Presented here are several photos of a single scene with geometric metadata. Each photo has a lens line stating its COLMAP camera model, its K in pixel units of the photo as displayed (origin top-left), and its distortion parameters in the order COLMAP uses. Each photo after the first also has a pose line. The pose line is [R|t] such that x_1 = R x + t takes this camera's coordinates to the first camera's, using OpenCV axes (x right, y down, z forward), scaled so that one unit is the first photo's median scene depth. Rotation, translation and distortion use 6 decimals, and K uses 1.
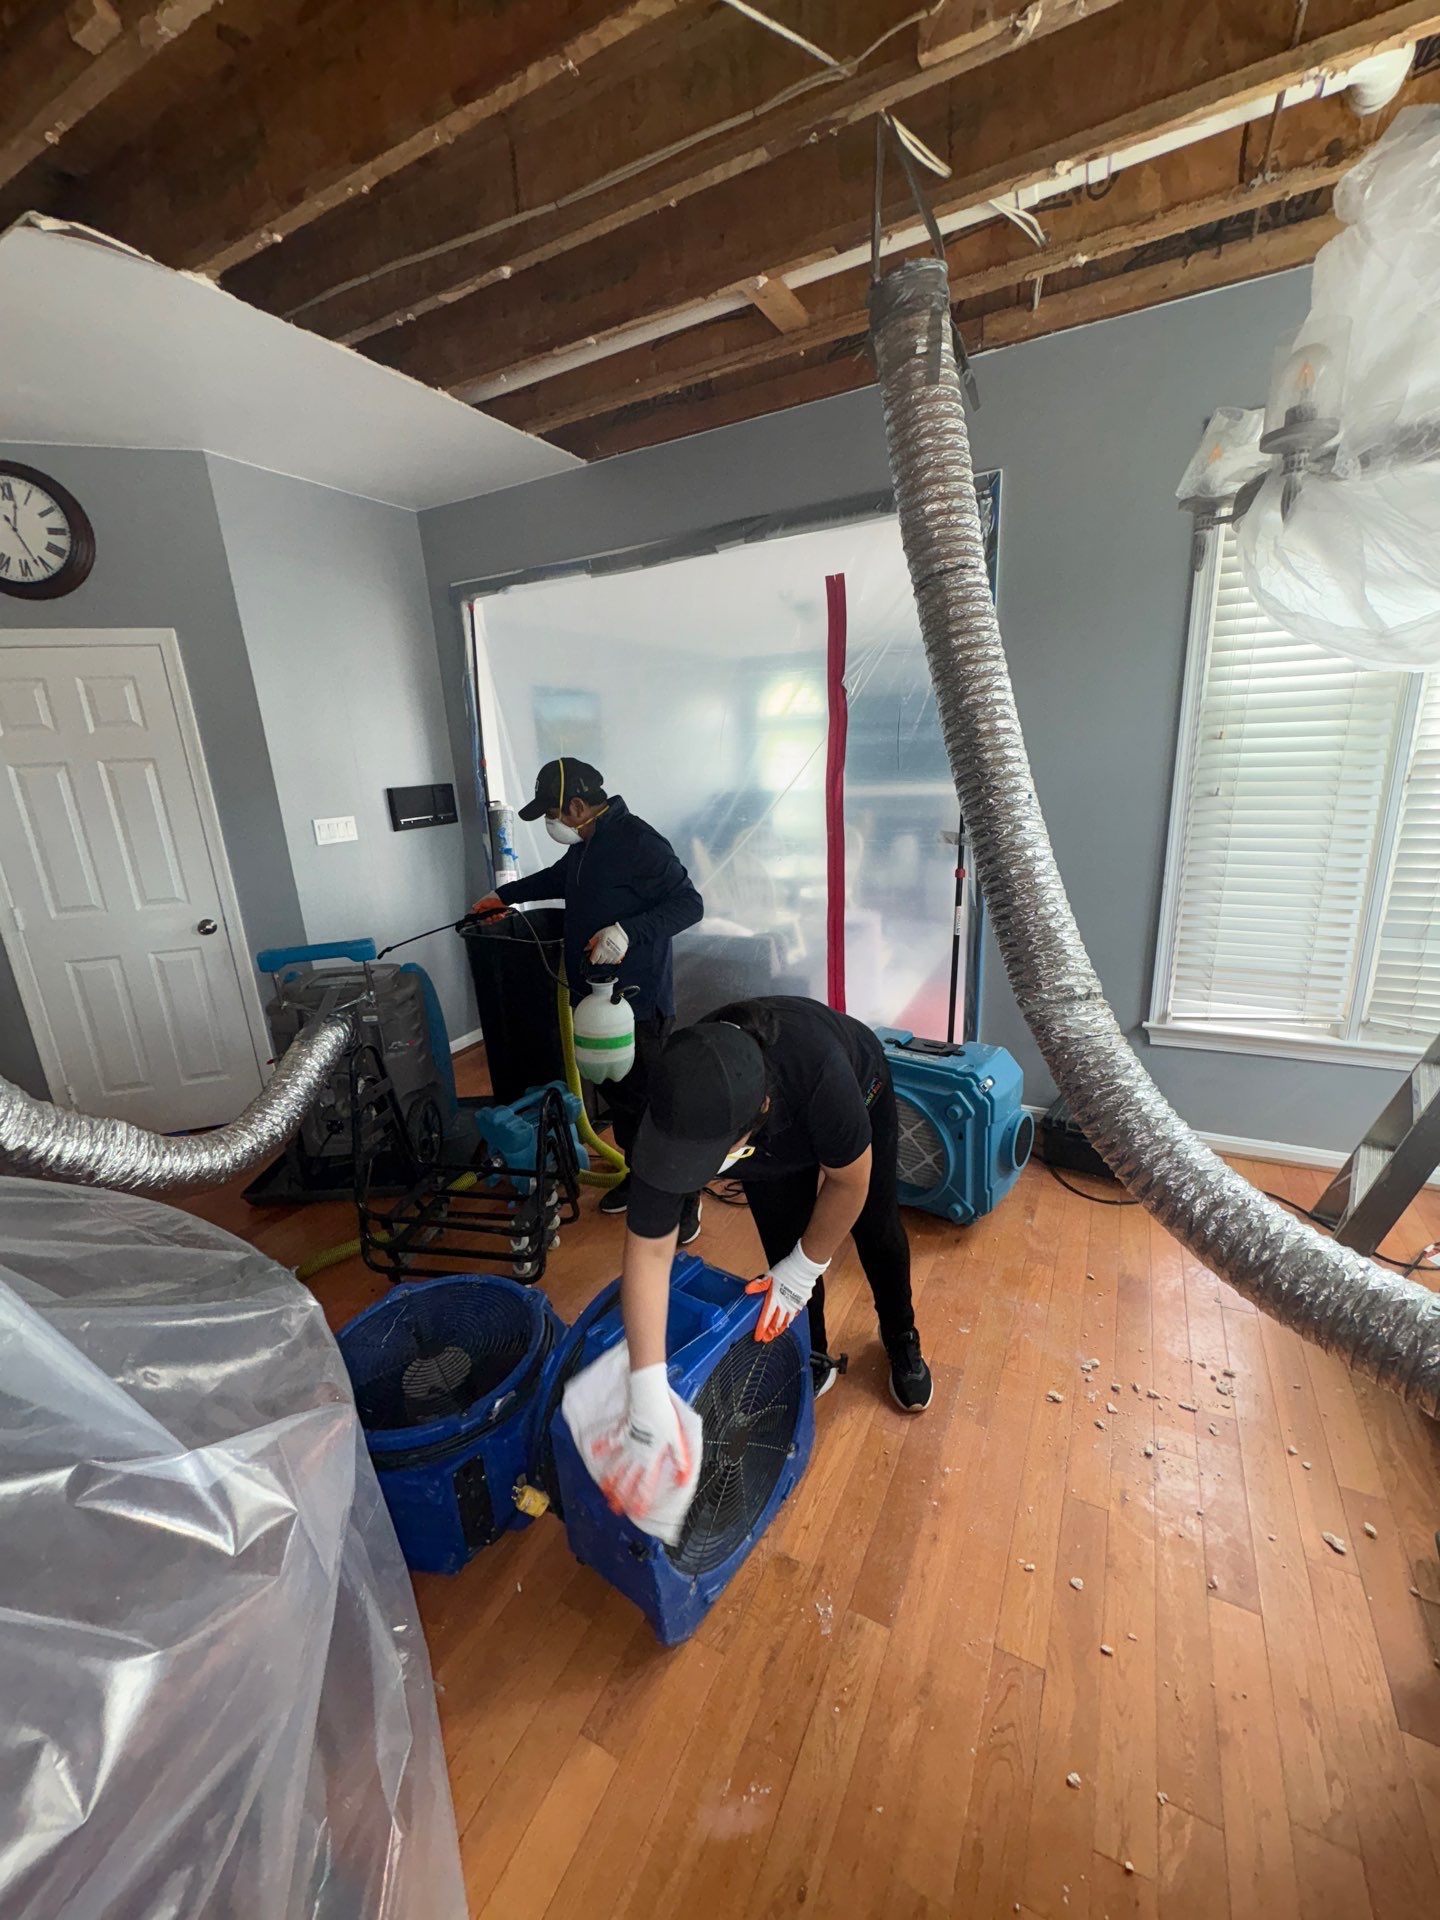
lens RADIAL K [[771.6, 0, 720.0], [0, 771.6, 960.0], [0, 0, 1]] dist [0.001227, 0.000144]
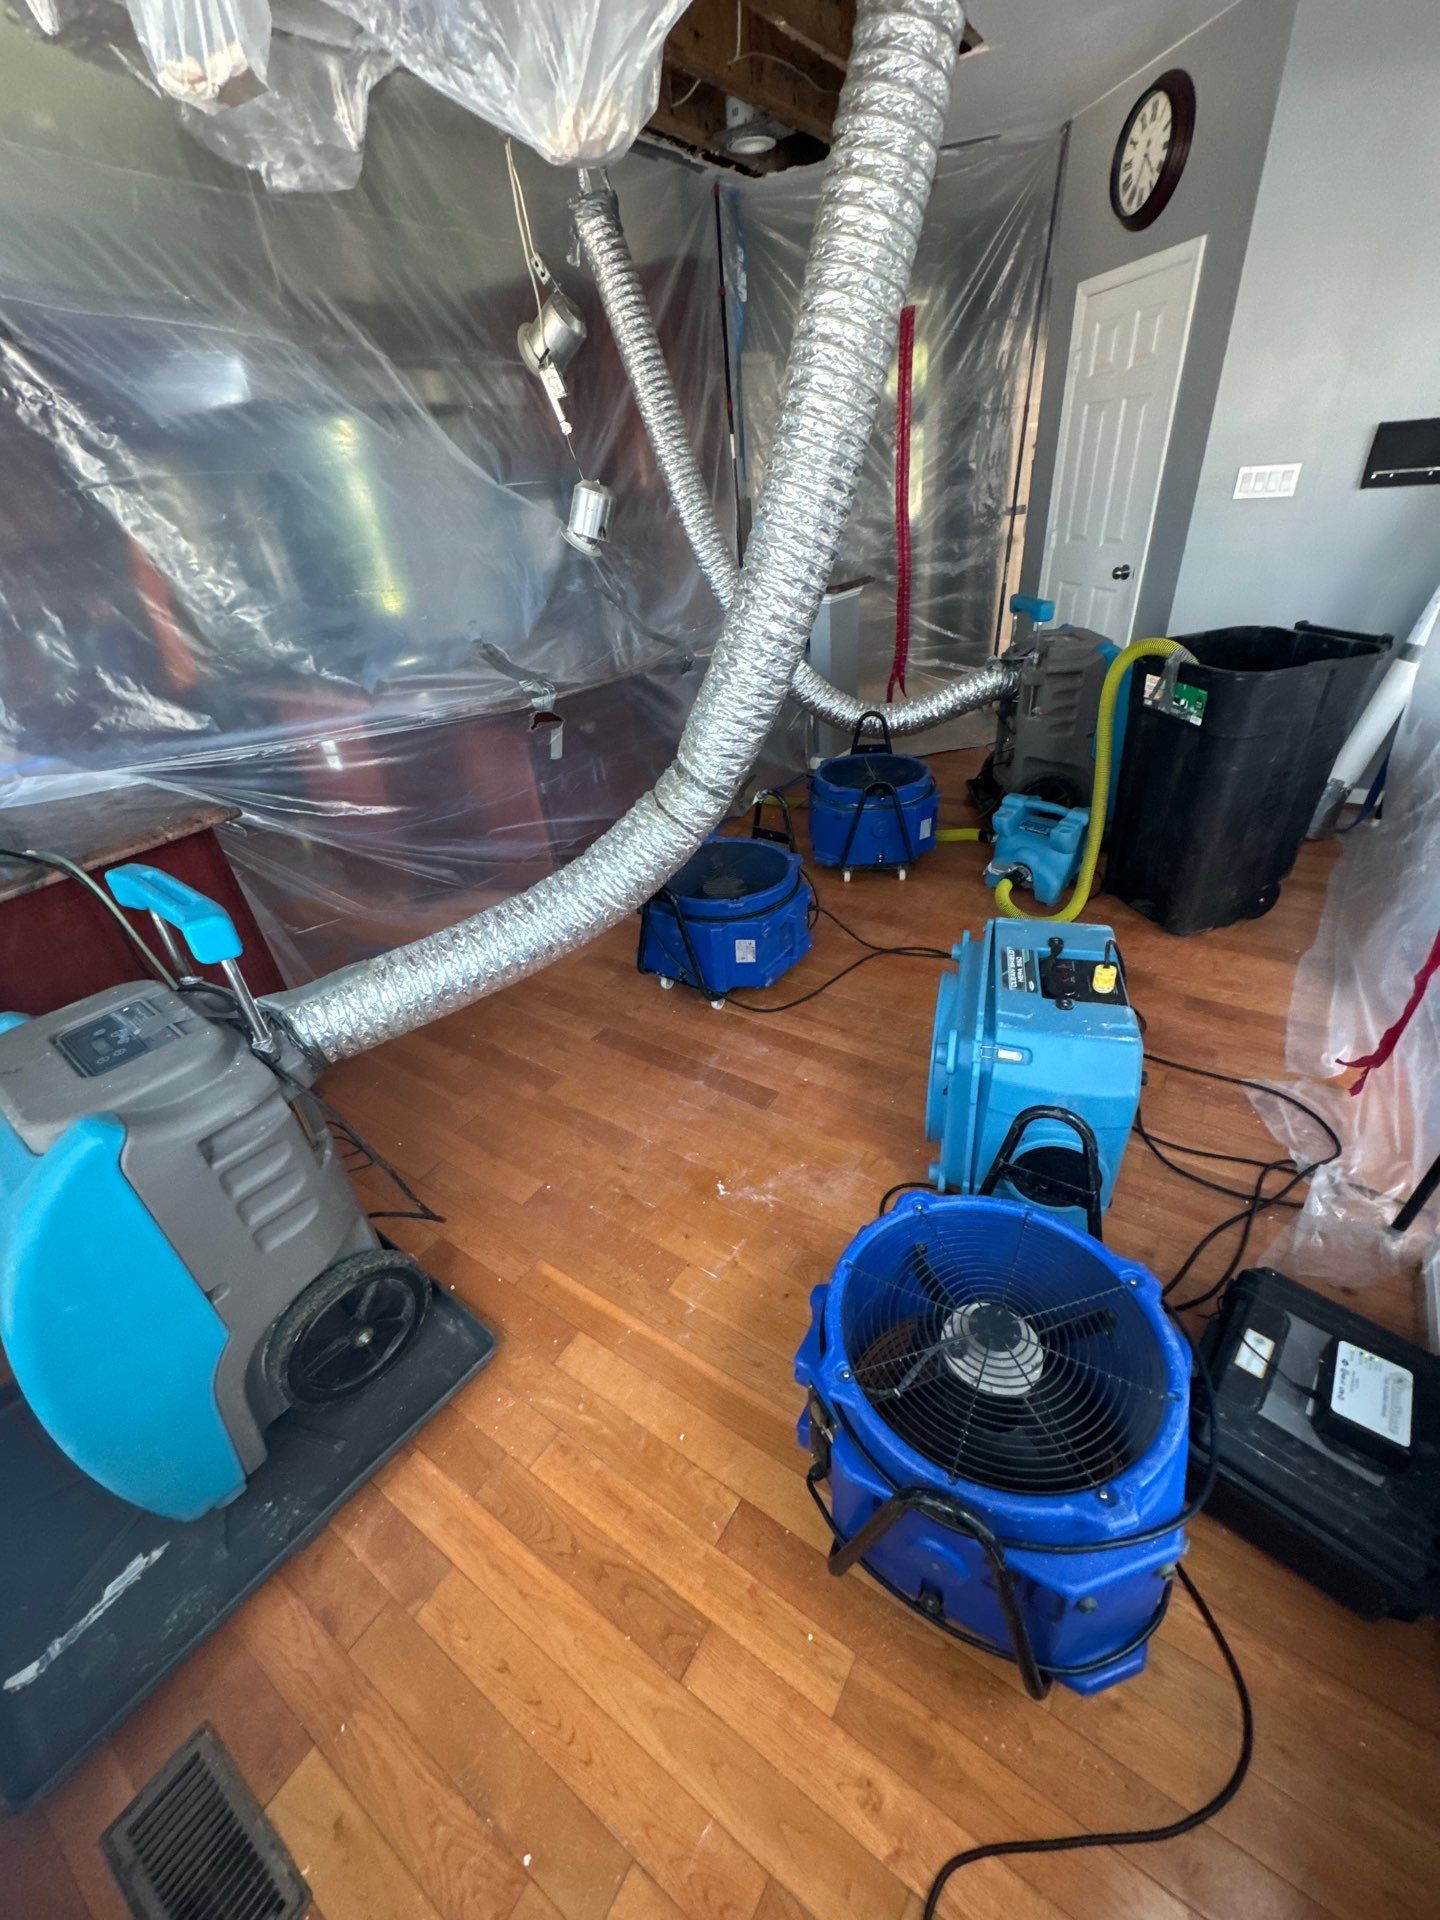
lens RADIAL K [[771.6, 0, 720.0], [0, 771.6, 960.0], [0, 0, 1]] dist [0.001227, 0.000144]
pose [[-0.103602, 0.582068, -0.806513, 0.635952], [-0.180086, 0.786497, 0.590755, -0.156632], [0.978180, 0.206445, 0.023340, 0.511549]]
